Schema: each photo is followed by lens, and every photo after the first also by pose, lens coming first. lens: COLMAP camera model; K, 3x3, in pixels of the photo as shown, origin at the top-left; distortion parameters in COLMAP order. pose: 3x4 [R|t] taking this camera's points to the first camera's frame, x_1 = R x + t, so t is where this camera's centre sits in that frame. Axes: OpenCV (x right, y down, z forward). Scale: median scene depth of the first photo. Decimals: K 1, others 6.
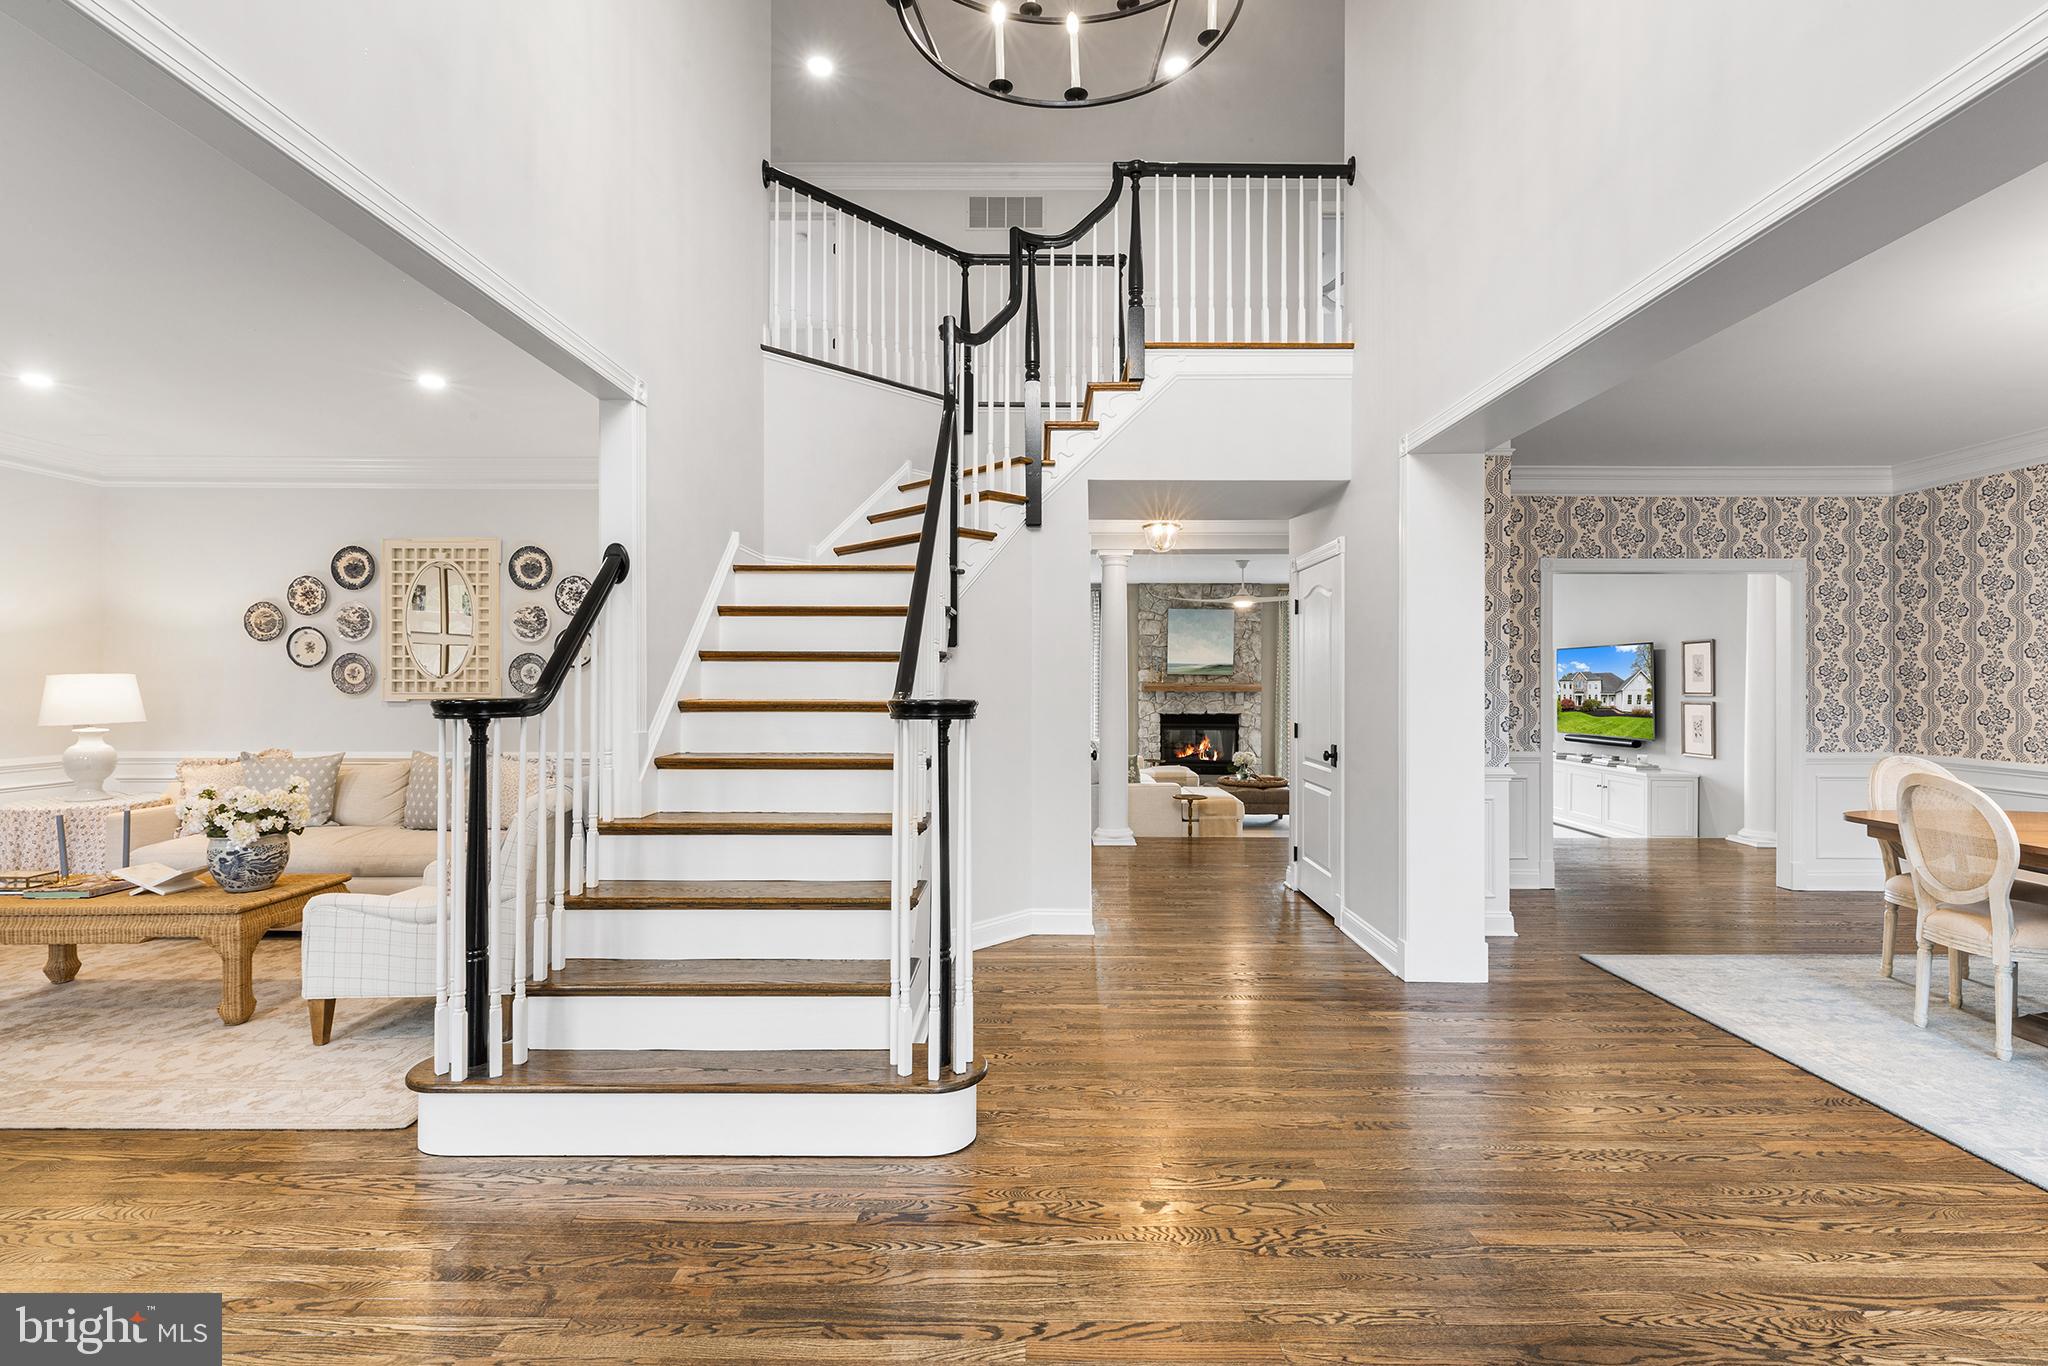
lens RADIAL K [[926.9, 0, 1020.5], [0, 926.9, 680.4], [0, 0, 1]] dist [0.007433, -0.000675]
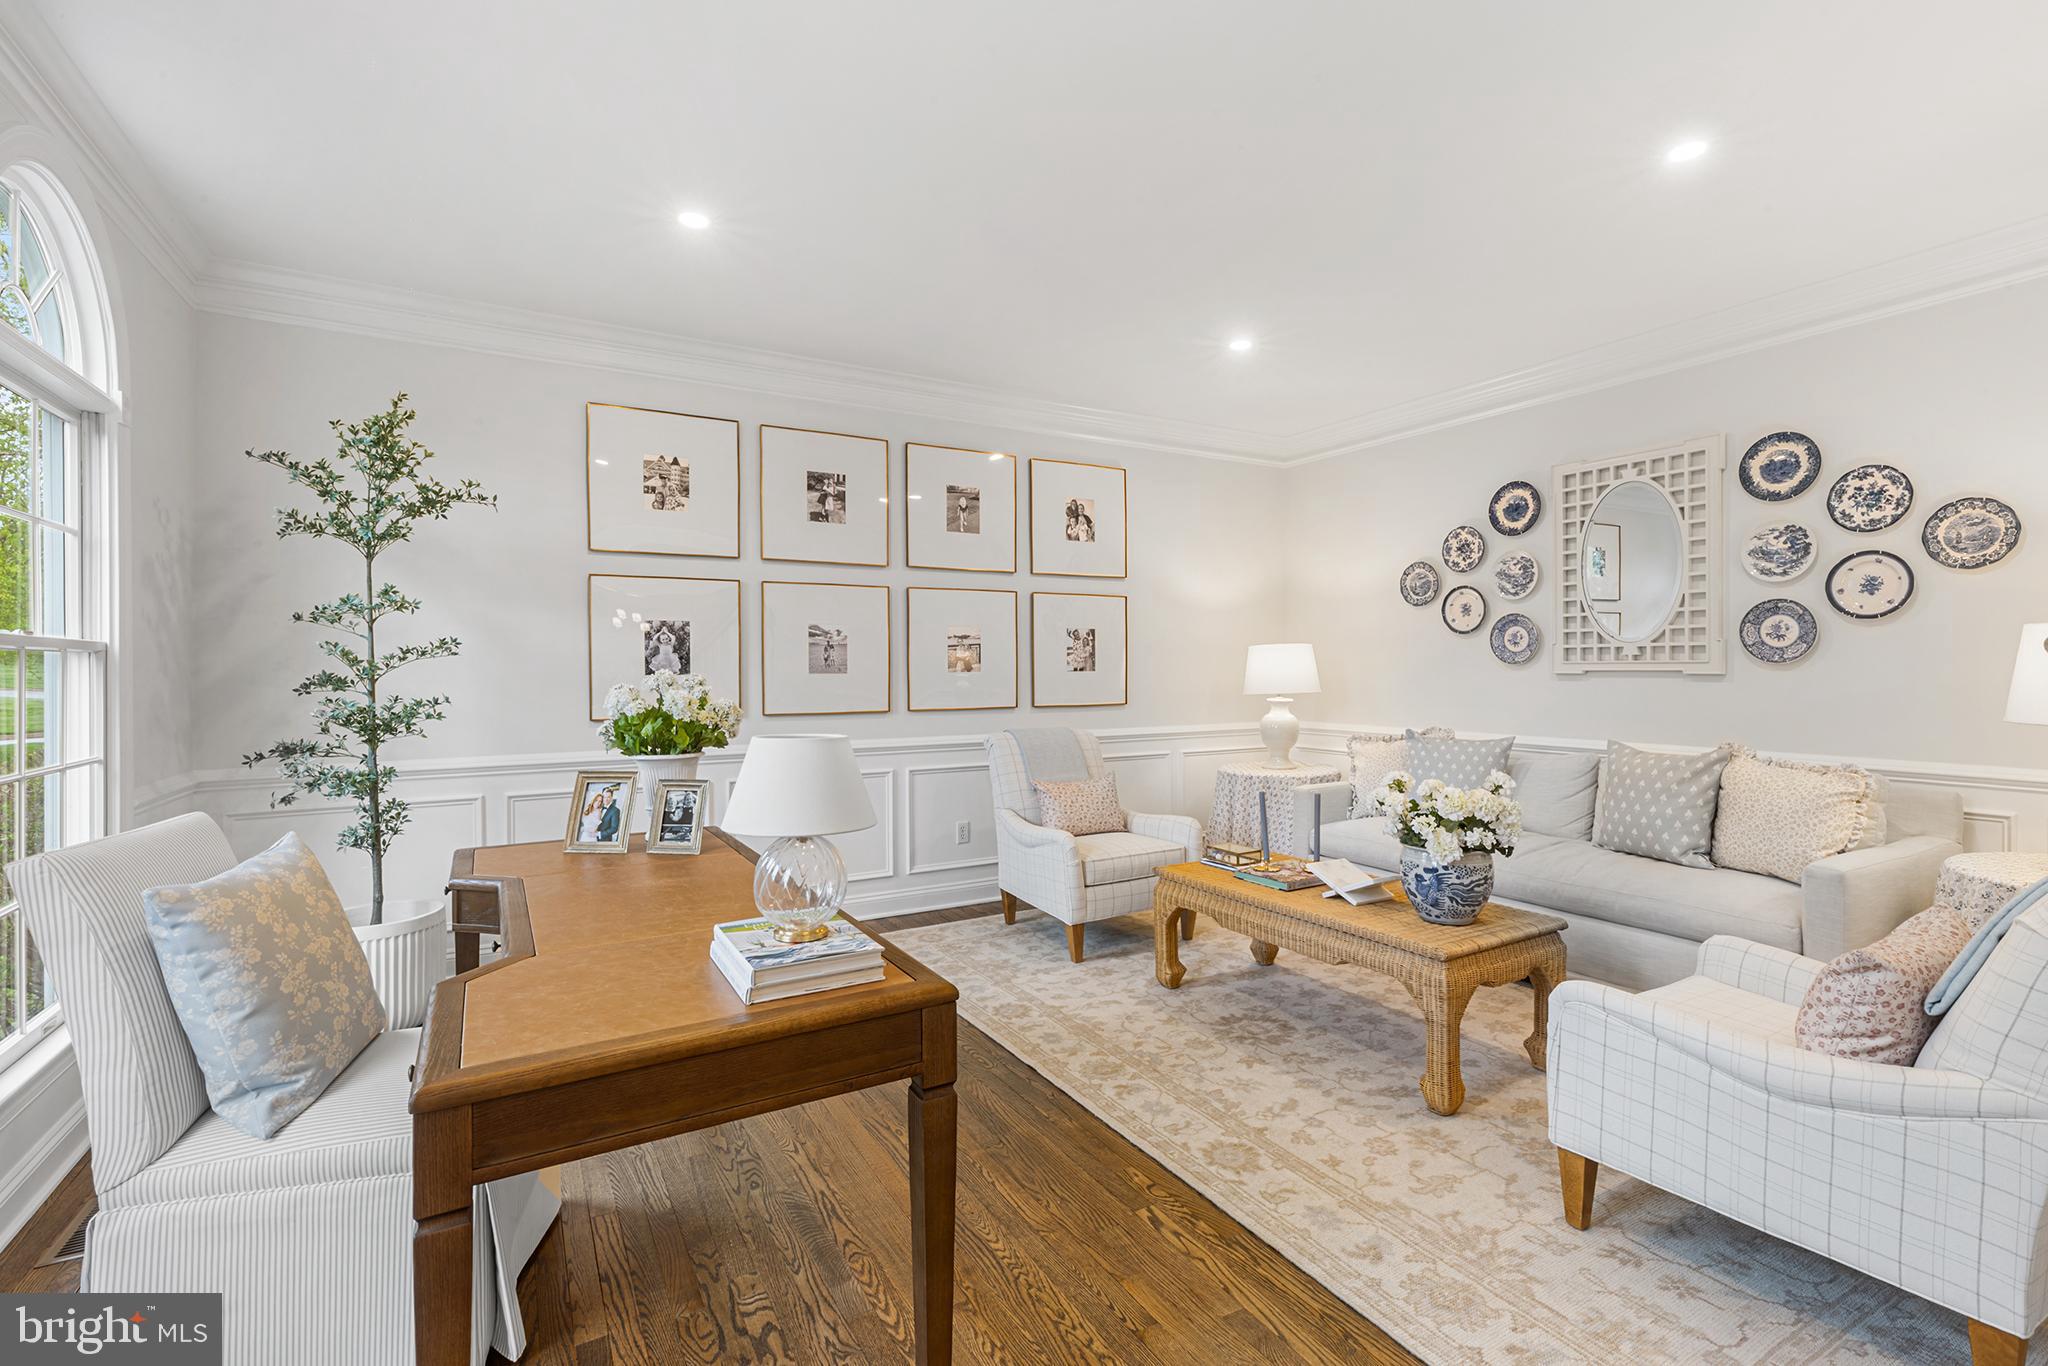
lens RADIAL K [[926.9, 0, 1025.2], [0, 926.9, 675.4], [0, 0, 1]] dist [0.007433, -0.000675]
pose [[0.506318, 0.004471, -0.862335, -0.270189], [0.008292, 0.999915, 0.010053, 0.014741], [0.862307, -0.012241, 0.506238, 0.253811]]
